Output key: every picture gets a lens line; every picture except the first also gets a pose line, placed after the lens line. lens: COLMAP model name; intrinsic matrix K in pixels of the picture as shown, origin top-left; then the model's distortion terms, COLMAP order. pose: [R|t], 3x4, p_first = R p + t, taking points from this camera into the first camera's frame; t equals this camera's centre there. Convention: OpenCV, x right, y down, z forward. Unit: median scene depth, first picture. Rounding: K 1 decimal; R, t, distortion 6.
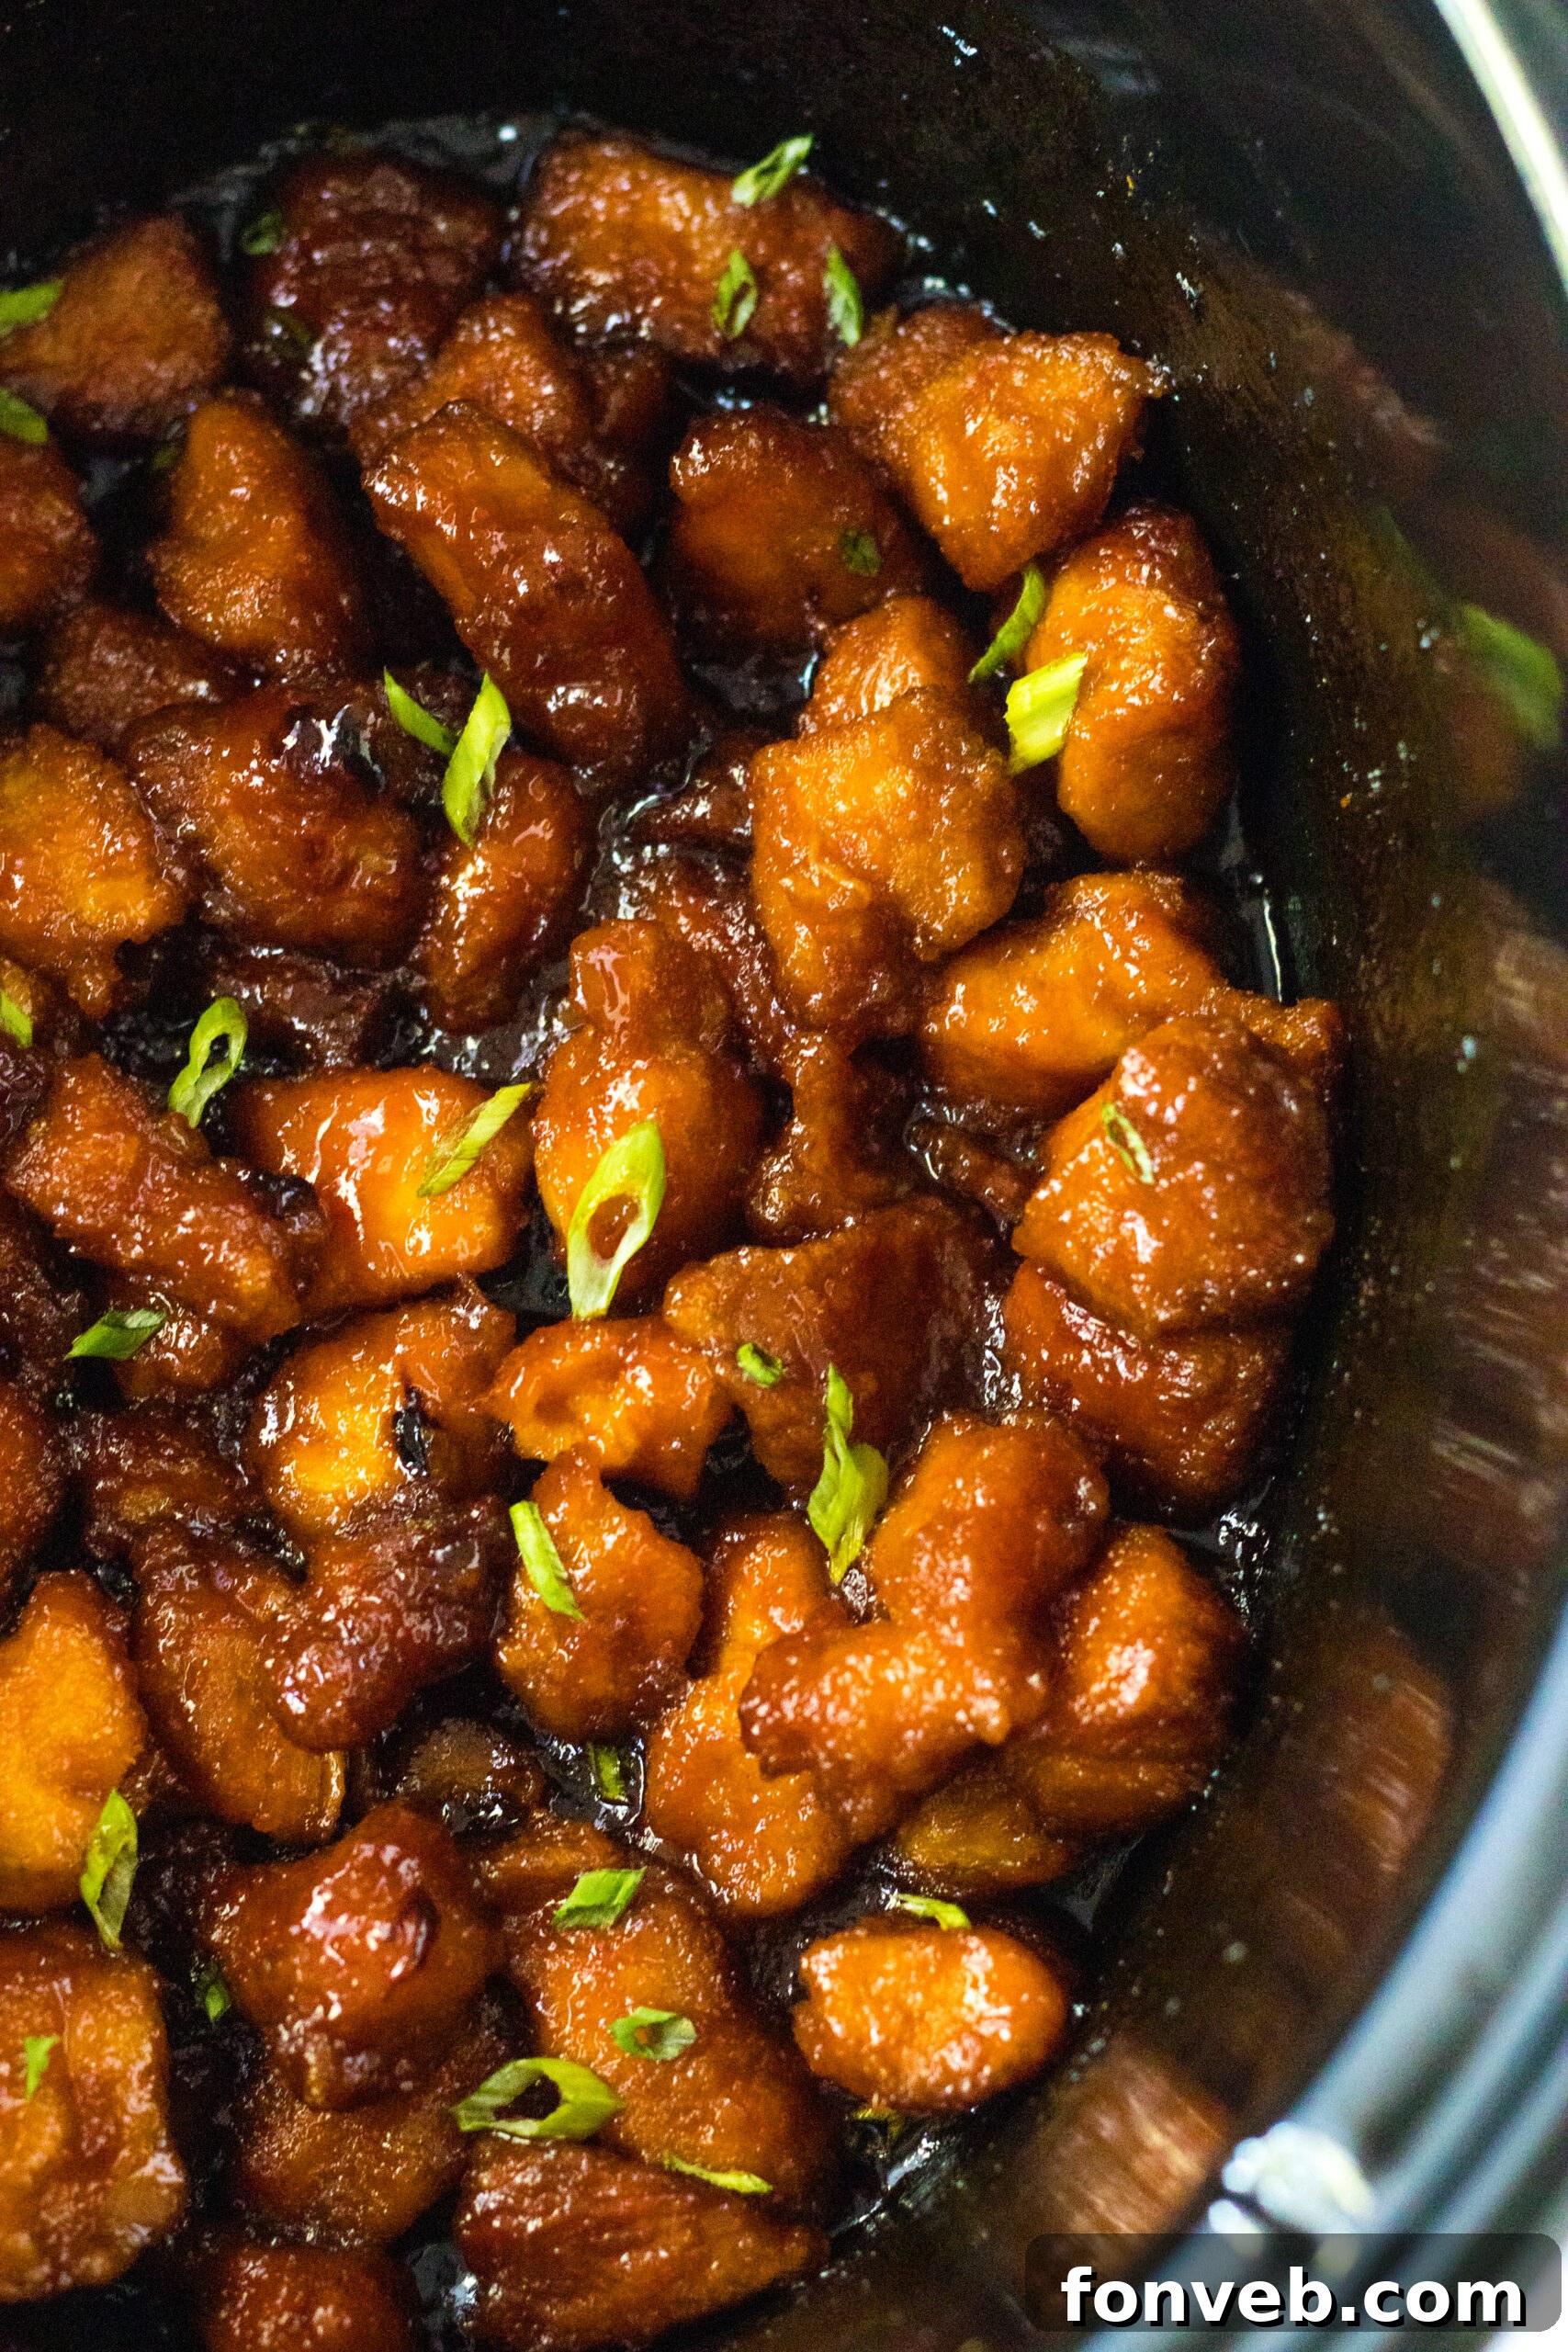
lens RADIAL K [[6263.5, 0, 784.0], [0, 6263.5, 1176.0], [0, 0, 1]] dist [-0.093057, -0.082746]
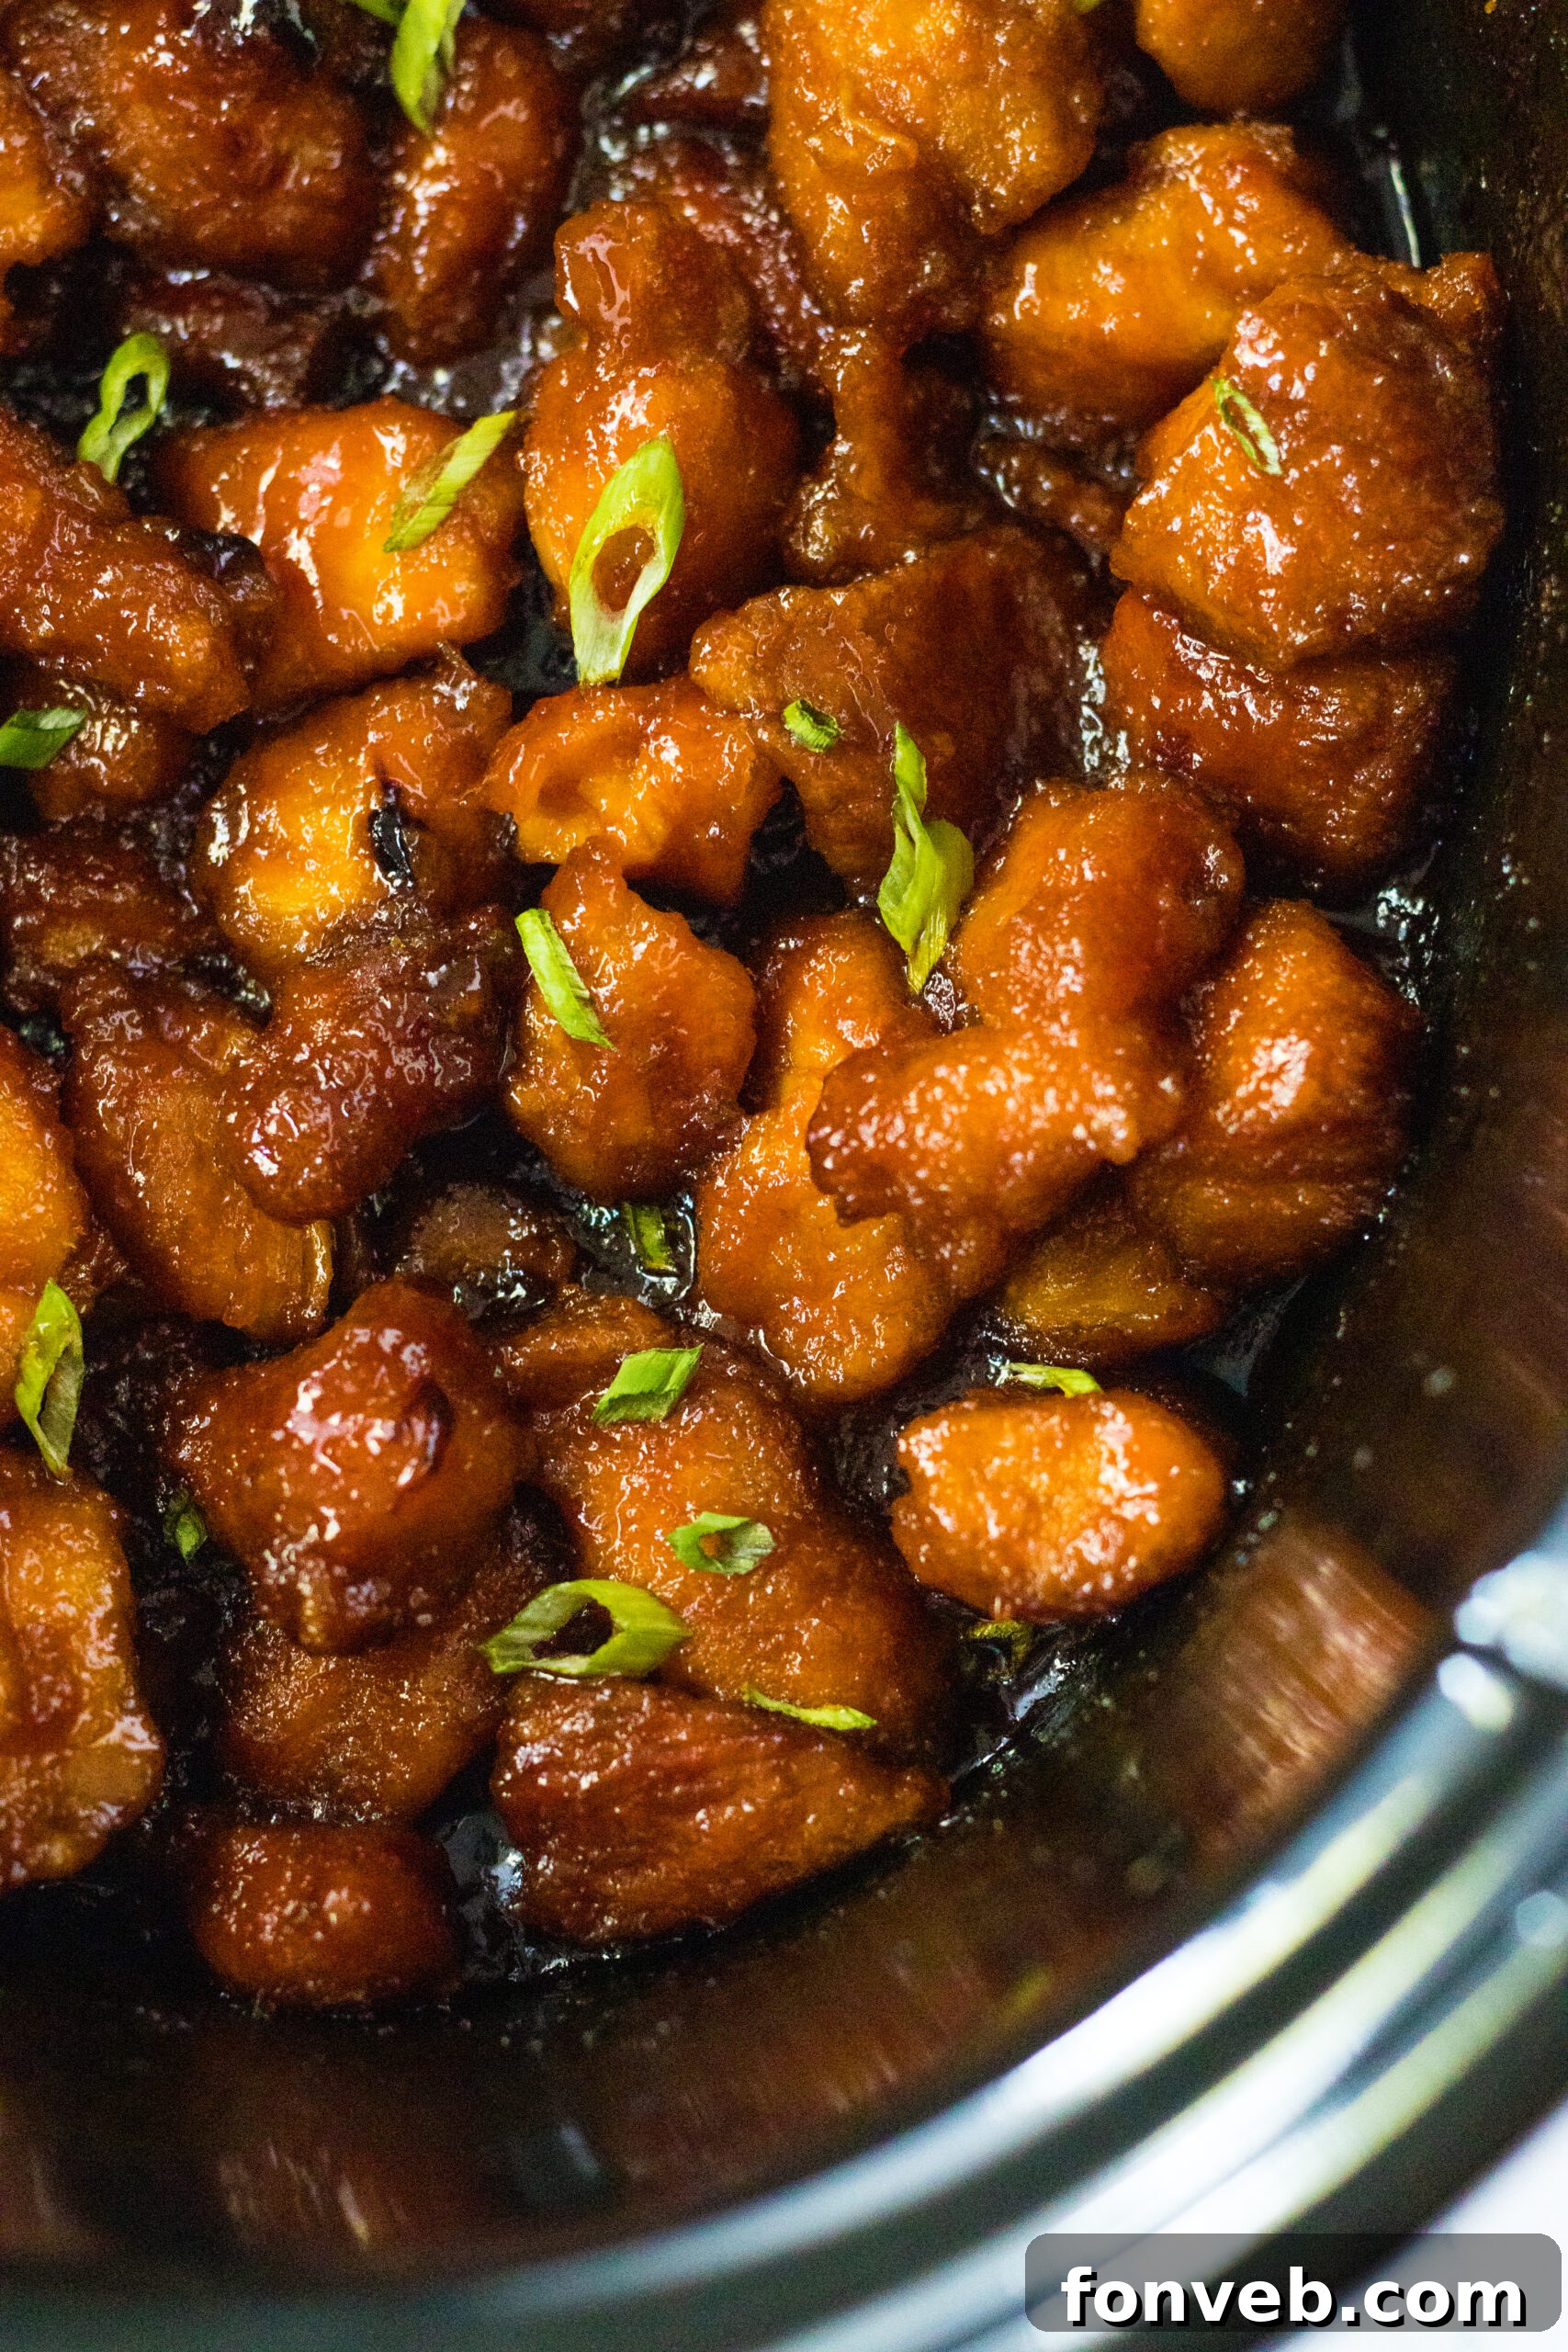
lens RADIAL K [[6263.5, 0, 784.0], [0, 6263.5, 1176.0], [0, 0, 1]] dist [-0.093057, -0.082746]
pose [[0.998765, -0.049519, -0.003997, -0.006978], [0.049636, 0.998028, 0.038425, 0.056881], [0.002087, -0.038576, 0.999253, 0.177601]]
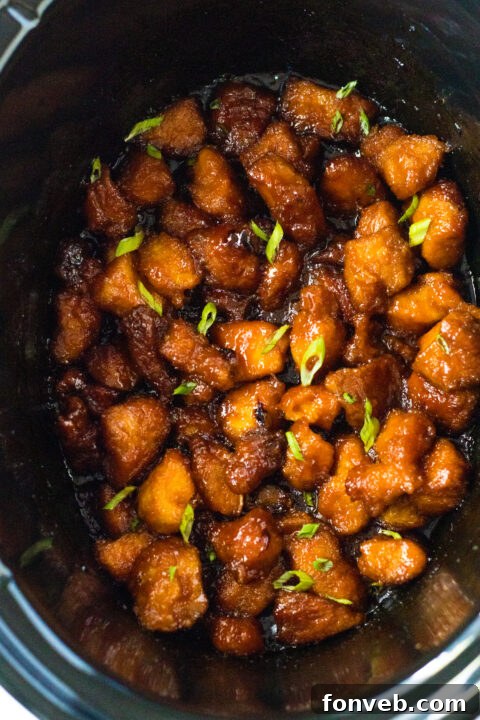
lens RADIAL K [[1917.6, 0, 240.0], [0, 1917.6, 360.0], [0, 0, 1]] dist [-0.093057, -0.082746]
pose [[0.999809, 0.004739, 0.018958, -0.096251], [-0.005703, 0.998677, 0.051097, -0.055867], [-0.018691, -0.051196, 0.998514, -0.217809]]
